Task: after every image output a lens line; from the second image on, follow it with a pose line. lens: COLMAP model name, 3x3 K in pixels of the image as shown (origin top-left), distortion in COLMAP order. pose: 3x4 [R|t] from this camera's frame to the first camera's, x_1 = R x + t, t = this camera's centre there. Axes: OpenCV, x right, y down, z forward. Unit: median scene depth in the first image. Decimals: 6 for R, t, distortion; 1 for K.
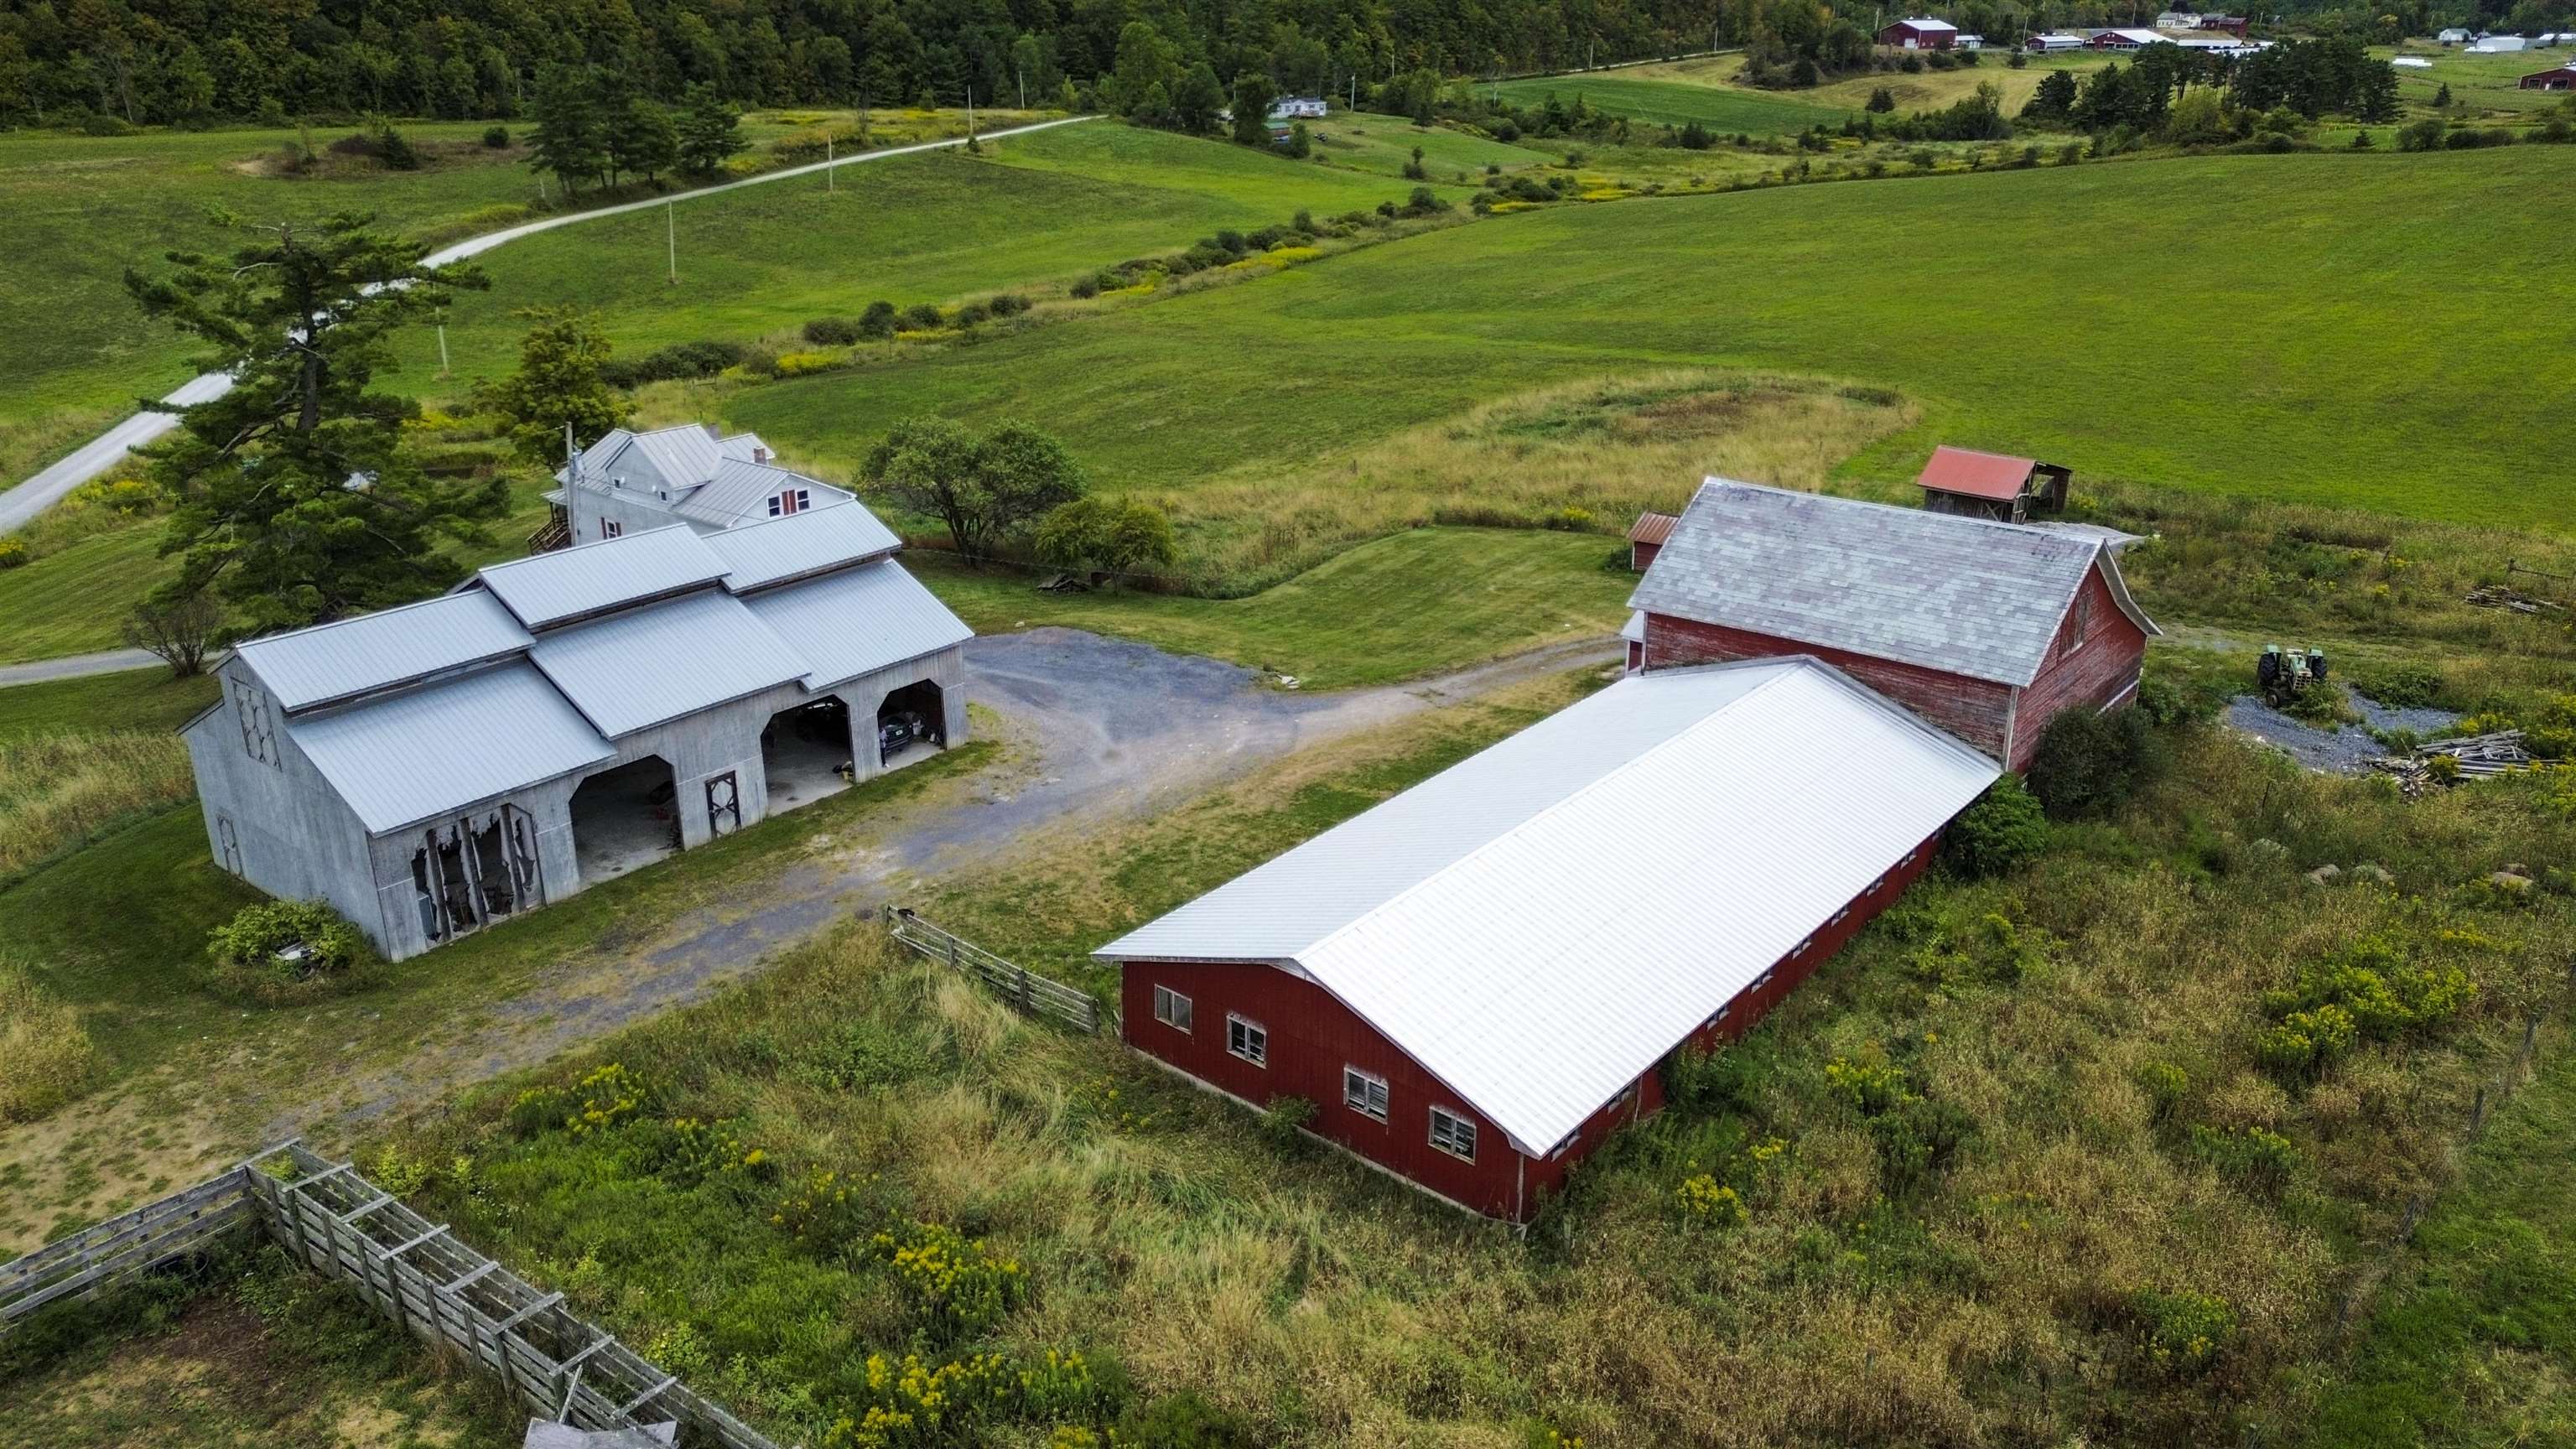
lens RADIAL K [[1812.3, 0, 1299.3], [0, 1812.3, 744.8], [0, 0, 1]] dist [0.059698, -0.042506]
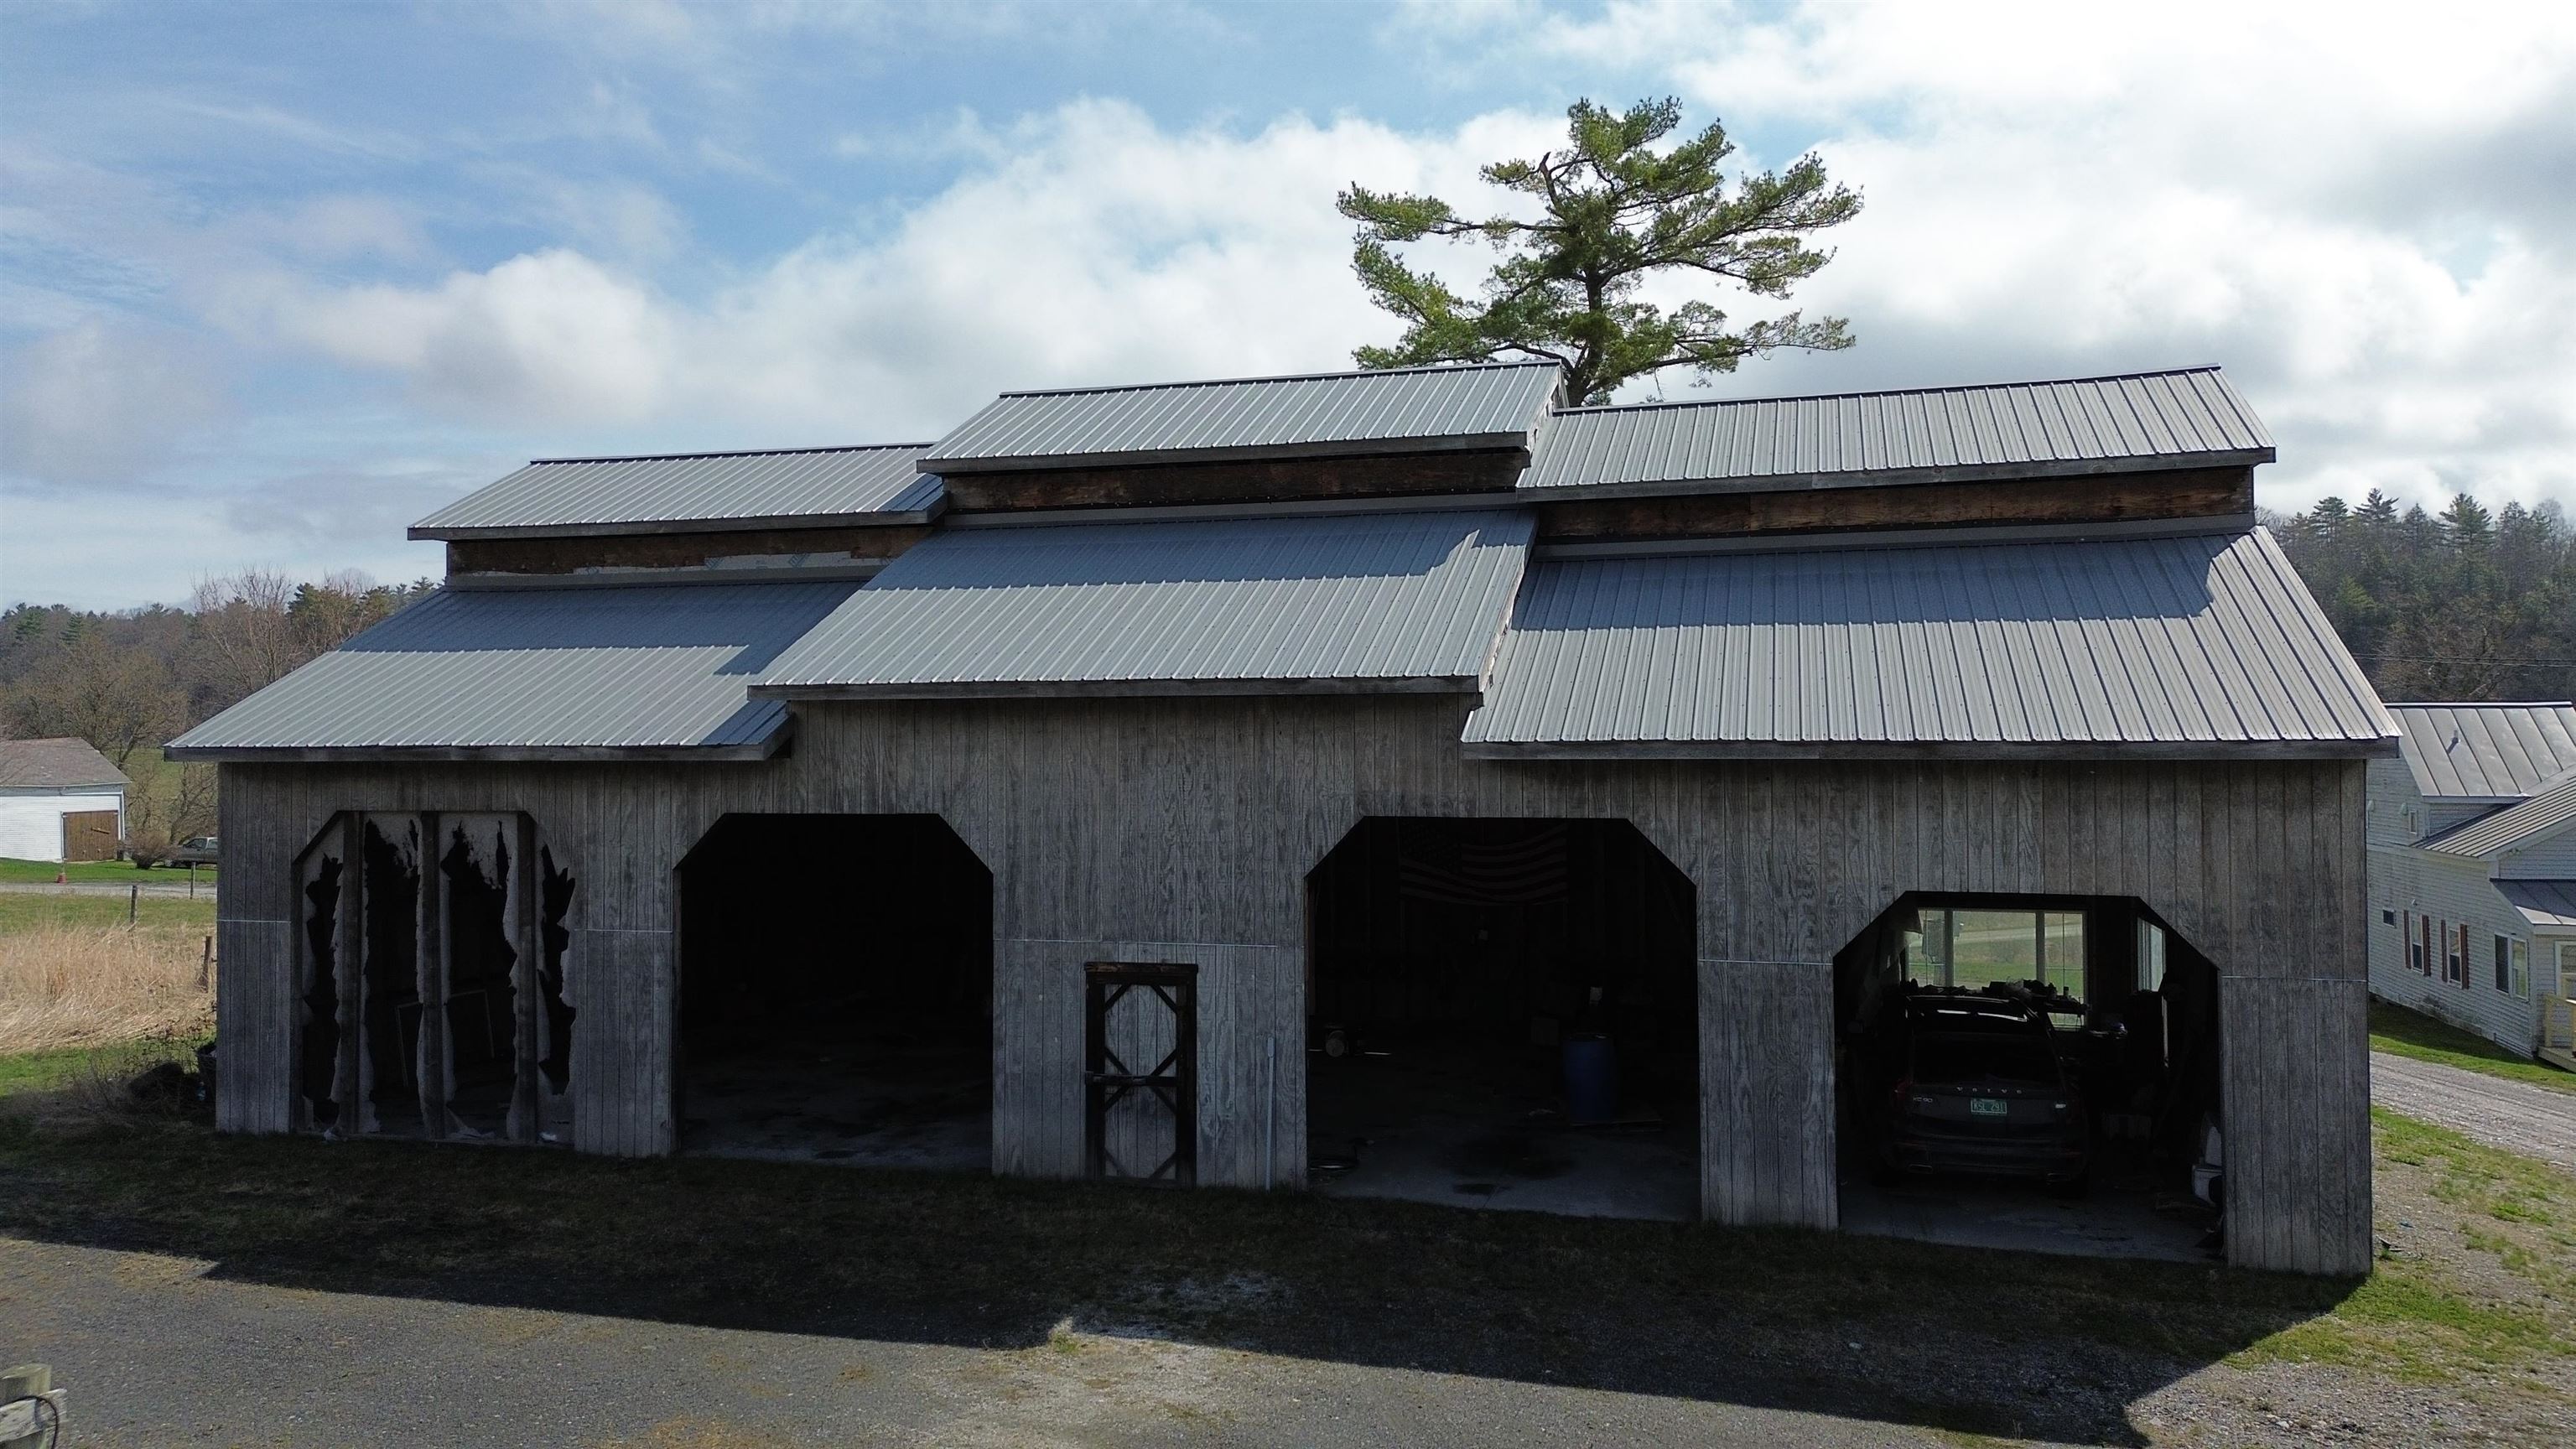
lens RADIAL K [[1807.4, 0, 1285.8], [0, 1807.4, 736.5], [0, 0, 1]] dist [0.084968, -0.087815]
pose [[0.376781, -0.009491, -0.926254, -0.015993], [-0.341399, 0.928132, -0.148384, 0.008472], [0.861094, 0.372130, 0.346463, 0.416868]]
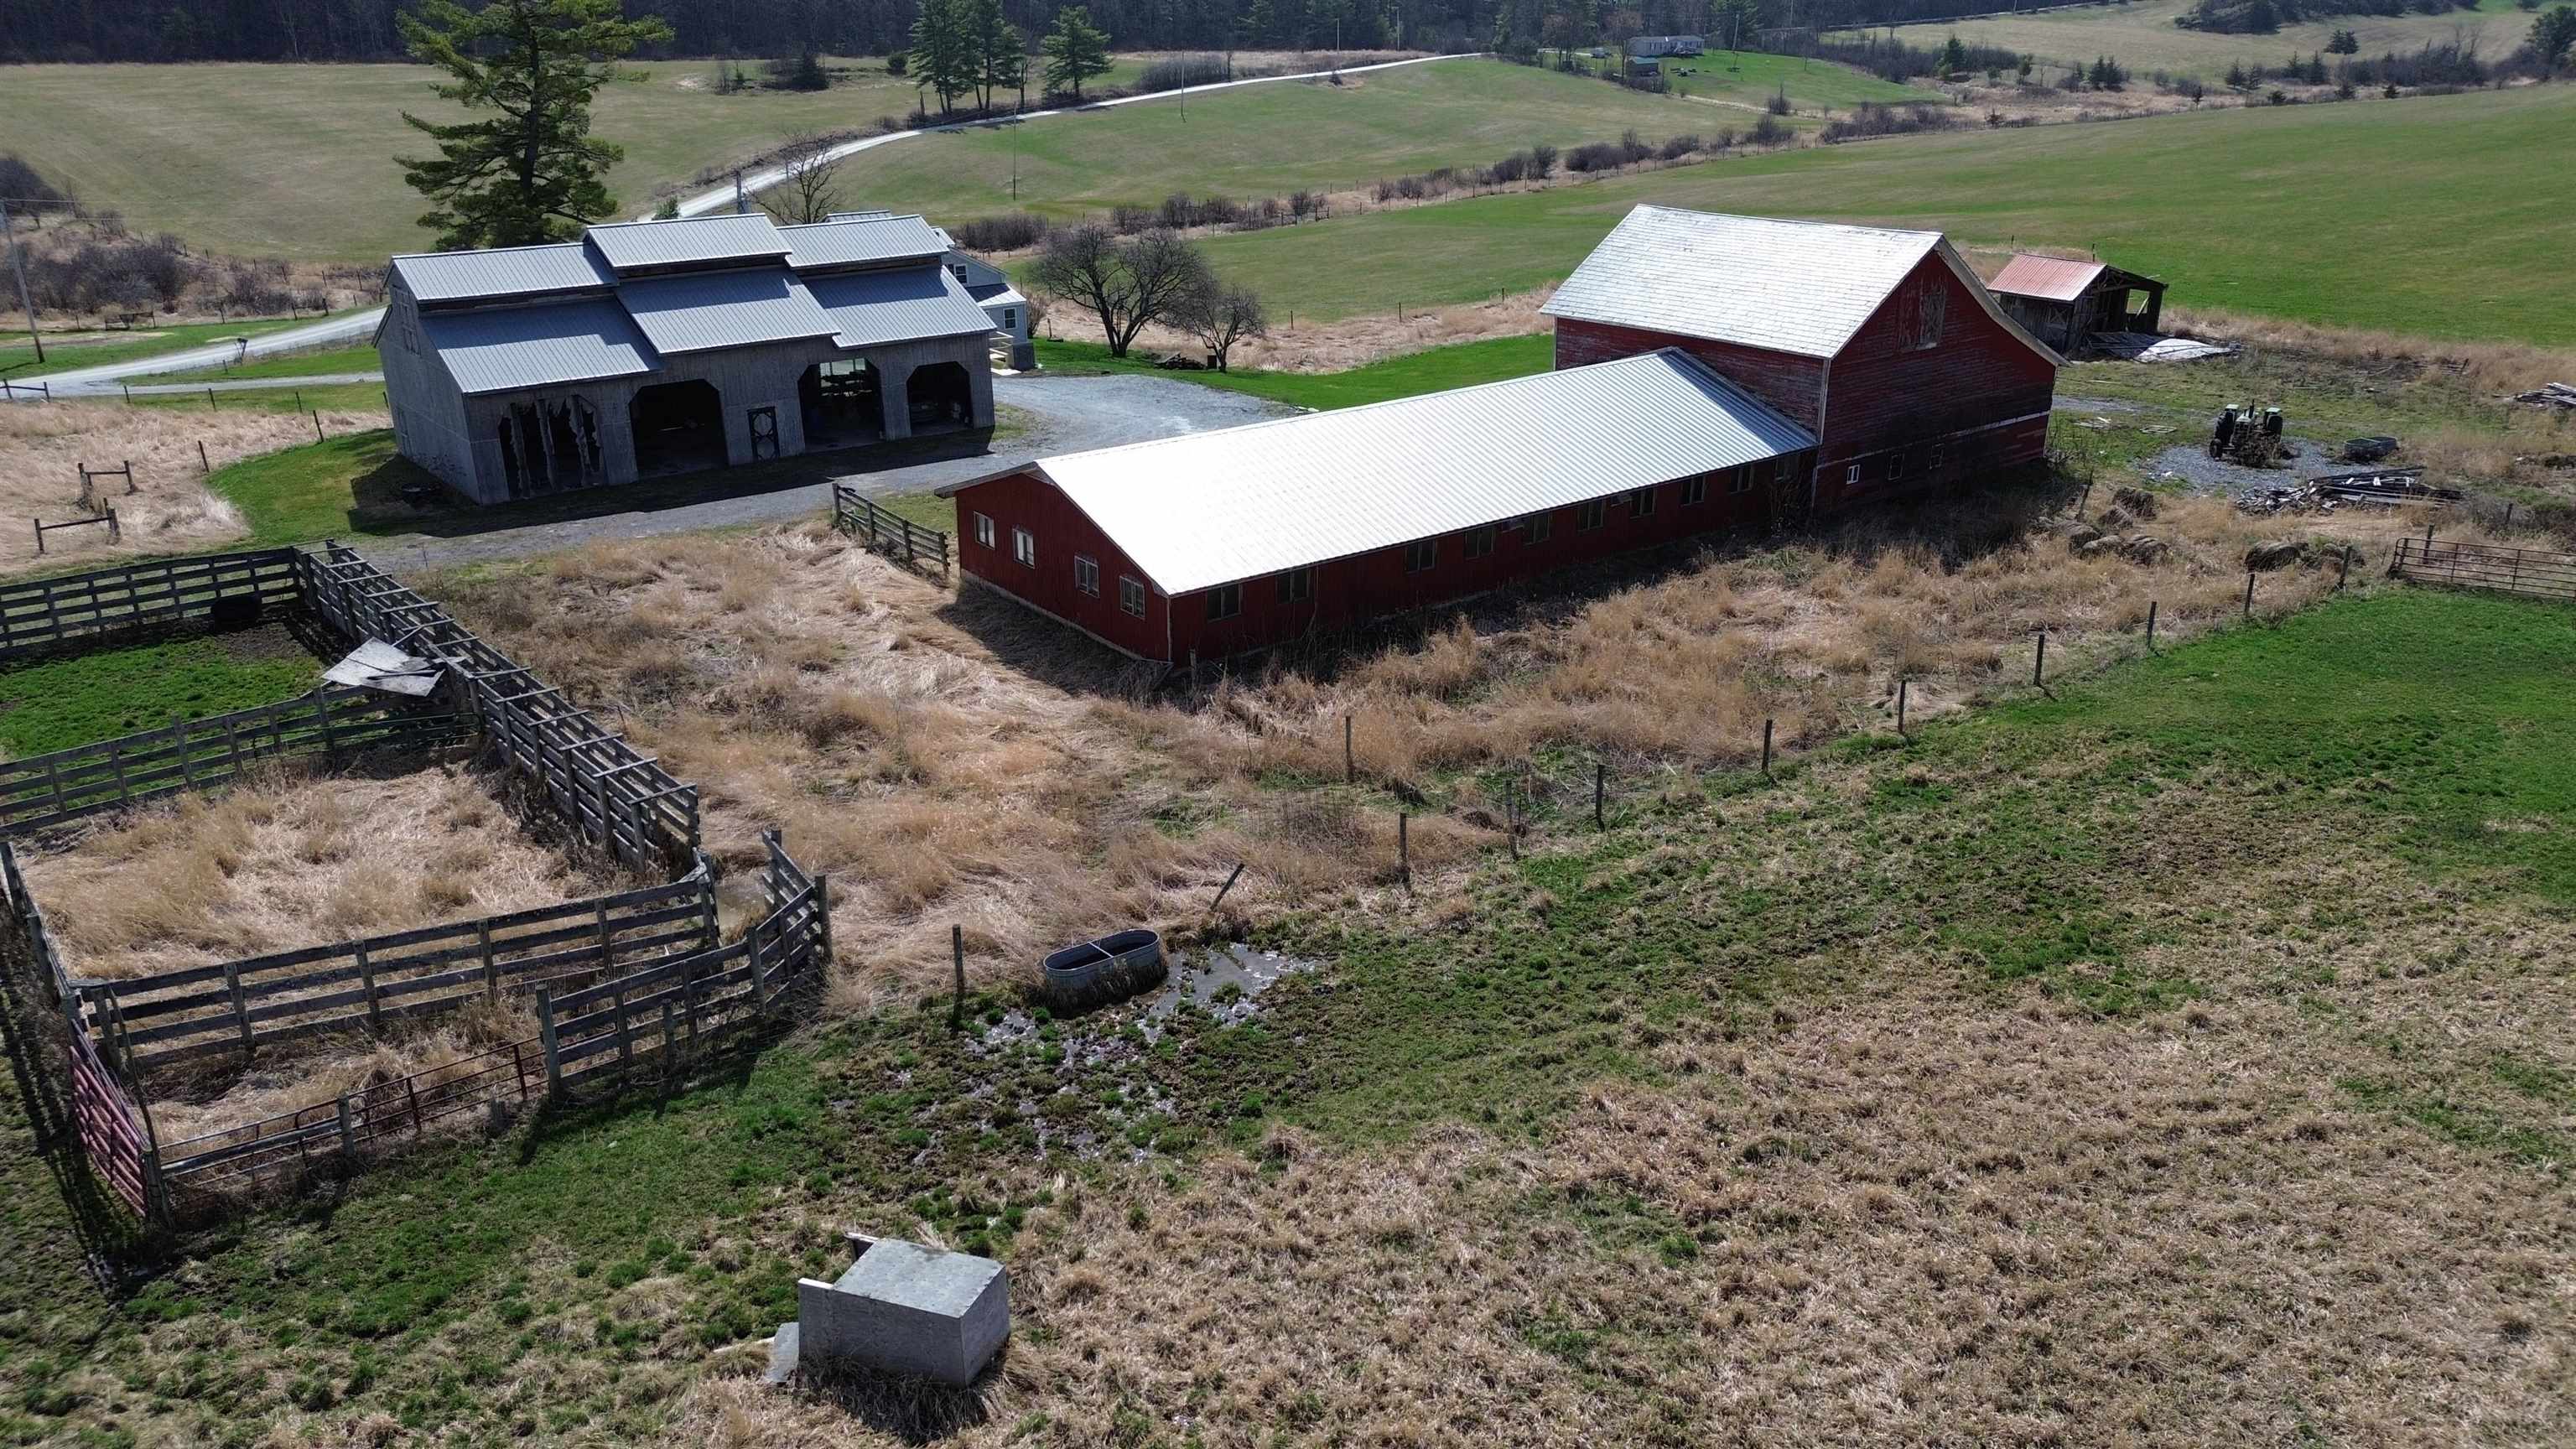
lens RADIAL K [[1807.4, 0, 1292.7], [0, 1807.4, 746.1], [0, 0, 1]] dist [0.084968, -0.087815]
pose [[0.973086, 0.081549, -0.215531, 0.147097], [-0.078984, 0.996665, 0.020499, 0.088434], [0.216484, -0.002923, 0.976282, -0.060480]]
